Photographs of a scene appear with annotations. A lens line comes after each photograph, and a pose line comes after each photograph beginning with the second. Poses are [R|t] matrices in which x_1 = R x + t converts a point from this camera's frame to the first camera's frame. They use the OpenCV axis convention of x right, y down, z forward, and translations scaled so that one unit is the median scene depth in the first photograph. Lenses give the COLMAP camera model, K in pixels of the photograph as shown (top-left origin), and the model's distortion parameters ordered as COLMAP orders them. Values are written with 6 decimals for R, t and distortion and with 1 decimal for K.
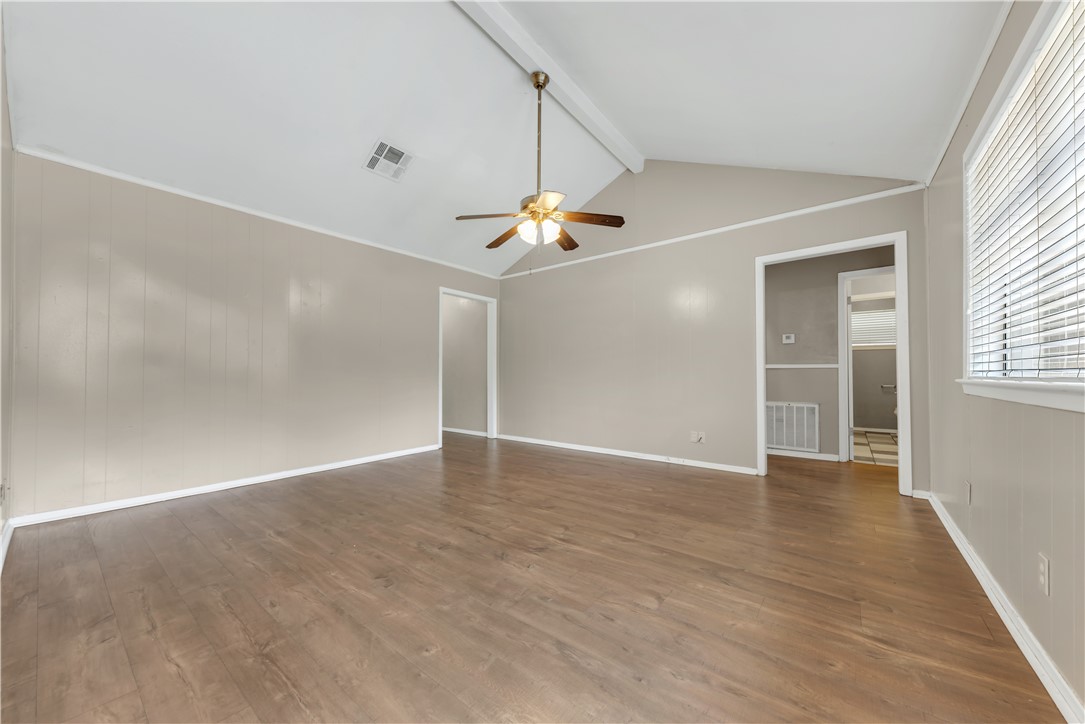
lens RADIAL K [[391.3, 0, 541.4], [0, 391.3, 373.0], [0, 0, 1]] dist [0.000128, 0.000040]
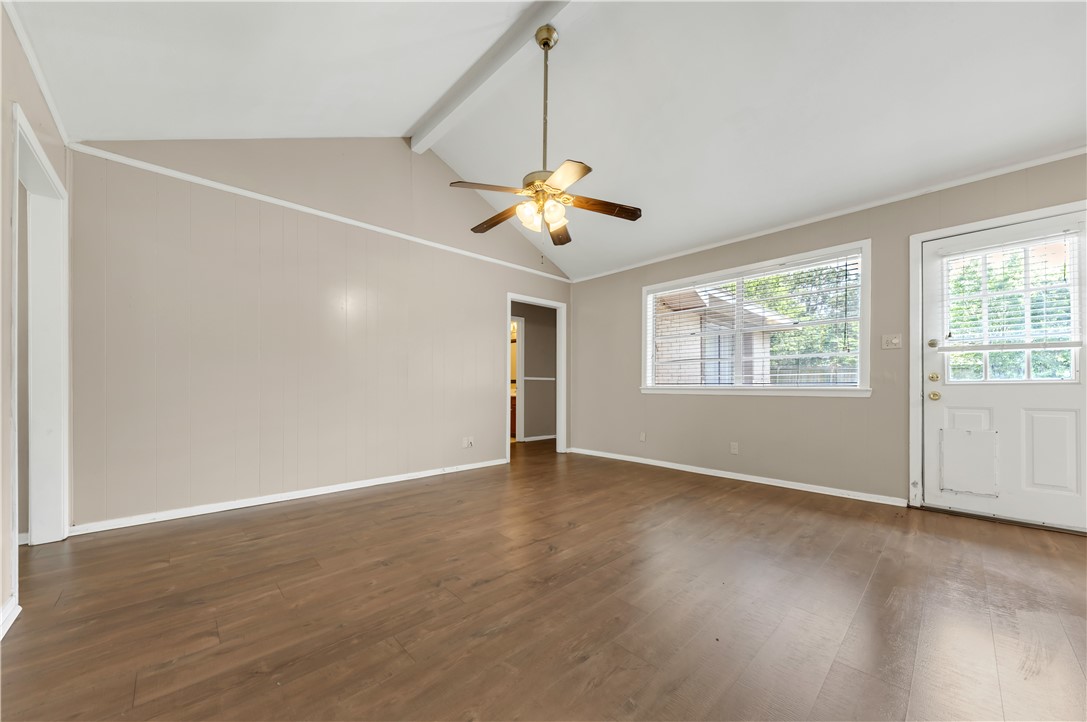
lens RADIAL K [[388.3, 0, 543.3], [0, 388.3, 383.9], [0, 0, 1]] dist [0.009644, 0.000077]
pose [[0.146480, 0.005420, 0.989199, -0.856182], [-0.008677, 0.999954, -0.004194, 0.009250], [-0.989176, -0.007969, 0.146520, 0.868851]]
